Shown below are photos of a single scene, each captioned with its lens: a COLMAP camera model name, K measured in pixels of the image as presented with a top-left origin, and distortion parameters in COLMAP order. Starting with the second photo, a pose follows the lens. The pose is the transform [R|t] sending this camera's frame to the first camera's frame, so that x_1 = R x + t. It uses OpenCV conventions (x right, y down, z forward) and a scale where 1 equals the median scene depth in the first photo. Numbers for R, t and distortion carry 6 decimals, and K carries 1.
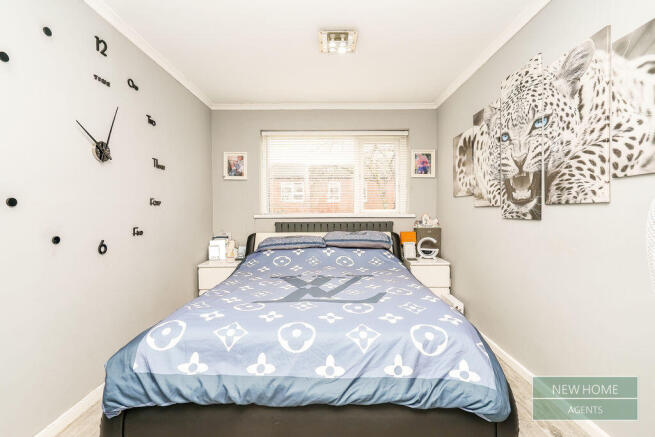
lens RADIAL K [[297.7, 0, 328.5], [0, 297.7, 214.9], [0, 0, 1]] dist [0.000890, 0.000233]
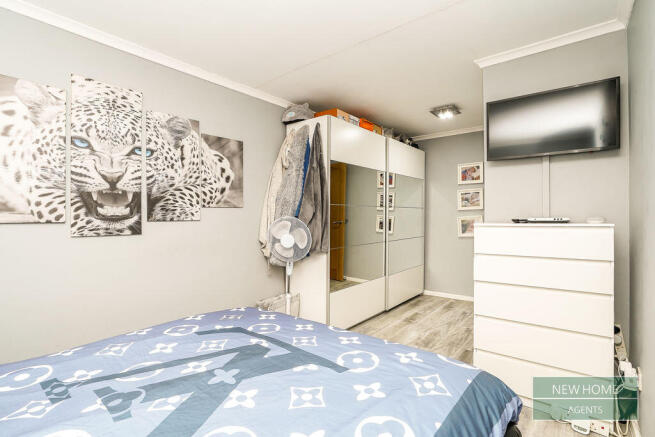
lens RADIAL K [[297.7, 0, 327.9], [0, 297.7, 217.7], [0, 0, 1]] dist [0.000890, 0.000233]
pose [[-0.762687, 0.005932, 0.646740, -0.632355], [0.016586, 0.999808, 0.010389, -0.049923], [-0.646555, 0.018650, -0.762640, 1.476113]]
